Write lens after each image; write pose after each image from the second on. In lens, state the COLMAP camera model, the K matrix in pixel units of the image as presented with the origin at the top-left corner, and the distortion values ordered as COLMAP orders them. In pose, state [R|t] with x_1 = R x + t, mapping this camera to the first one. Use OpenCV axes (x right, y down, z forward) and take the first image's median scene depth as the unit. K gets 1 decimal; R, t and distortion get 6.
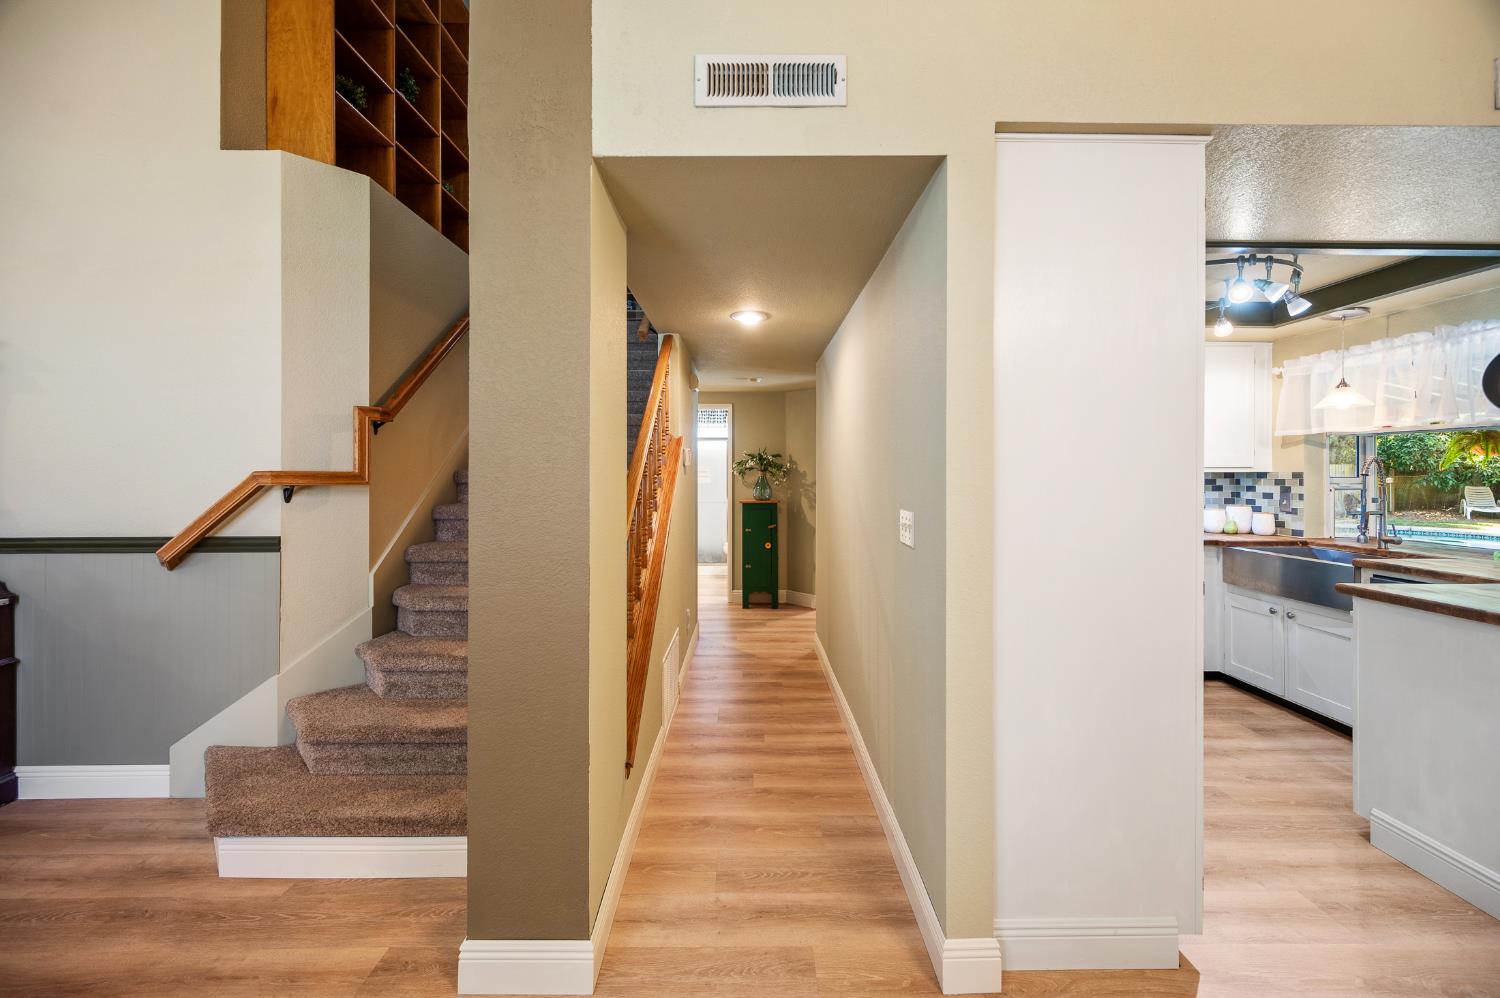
lens RADIAL K [[601.3, 0, 747.8], [0, 601.3, 474.2], [0, 0, 1]] dist [-0.000712, -0.000624]
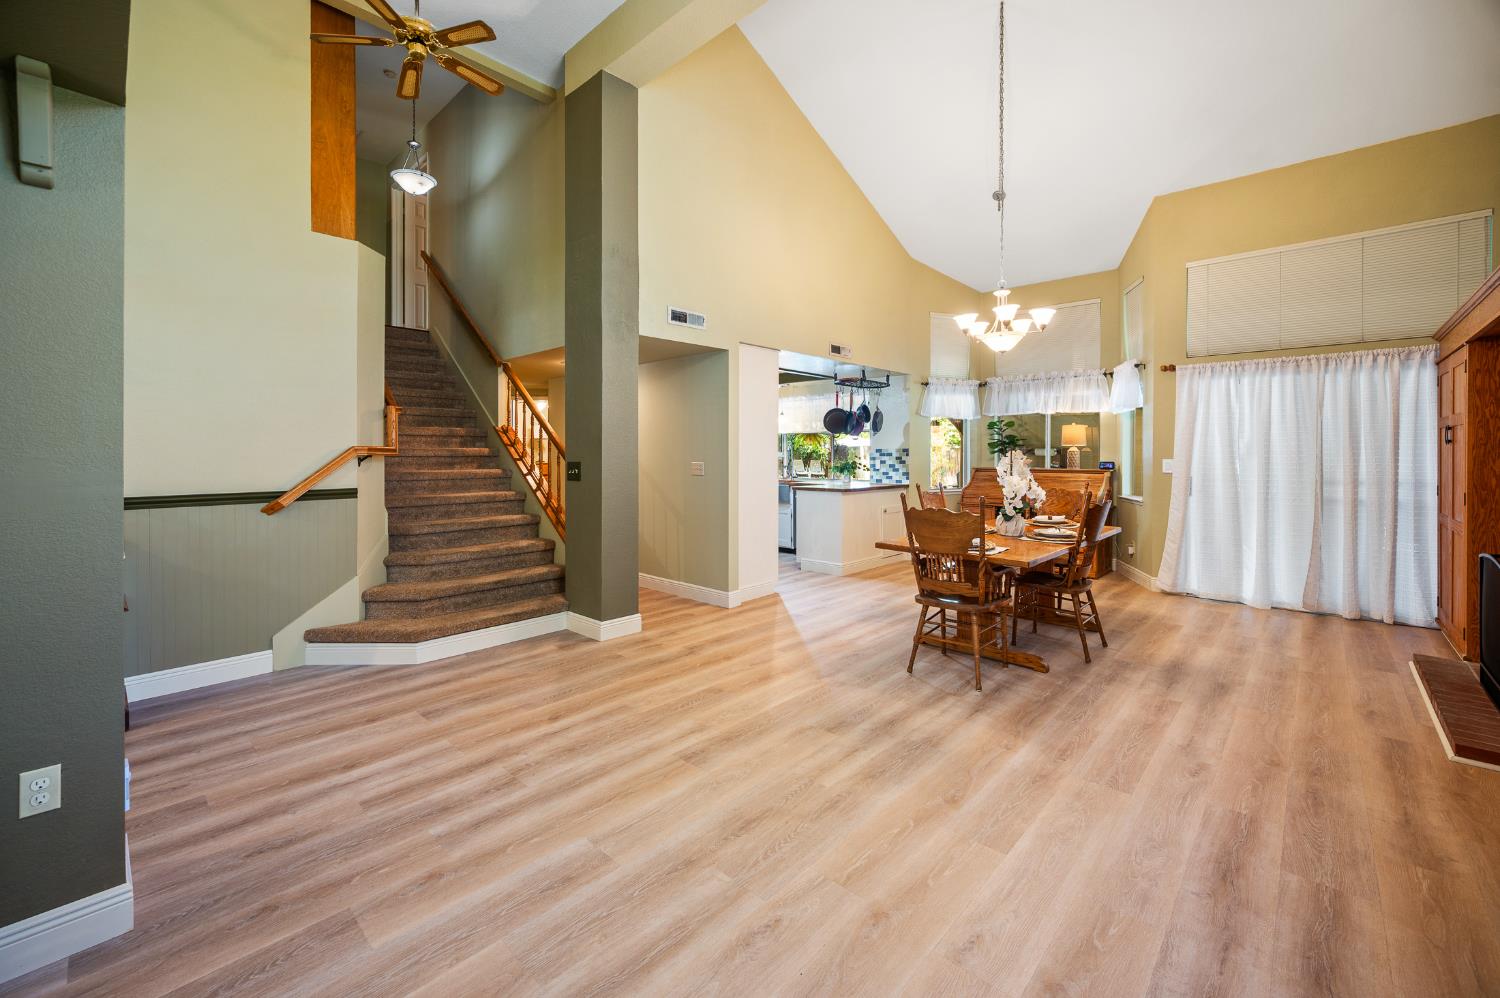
lens RADIAL K [[595.4, 0, 741.9], [0, 595.4, 455.2], [0, 0, 1]] dist [-0.001159, -0.000584]
pose [[0.697790, -0.004374, 0.716289, -1.190669], [0.003130, 0.999990, 0.003057, 0.016517], [-0.716295, 0.000109, 0.697797, -0.799287]]
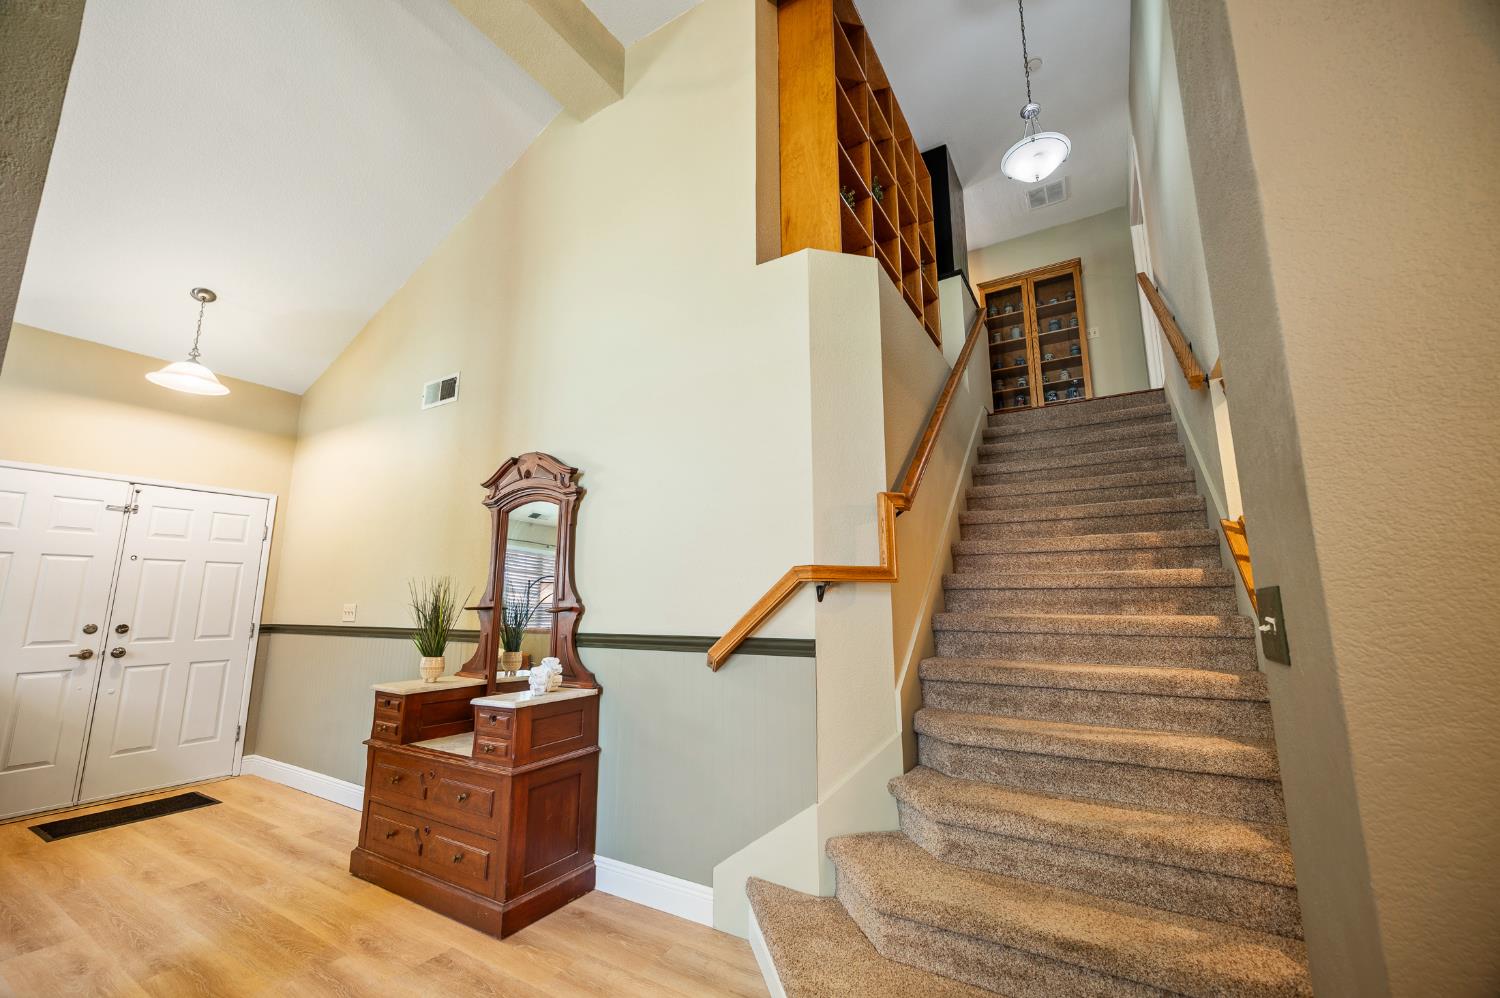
lens RADIAL K [[595.4, 0, 746.2], [0, 595.4, 499.6], [0, 0, 1]] dist [-0.001159, -0.000584]
pose [[0.845035, -0.094938, -0.526215, -0.376812], [0.001264, 0.984464, -0.175584, 0.054170], [0.534709, 0.147709, 0.832027, 0.172527]]
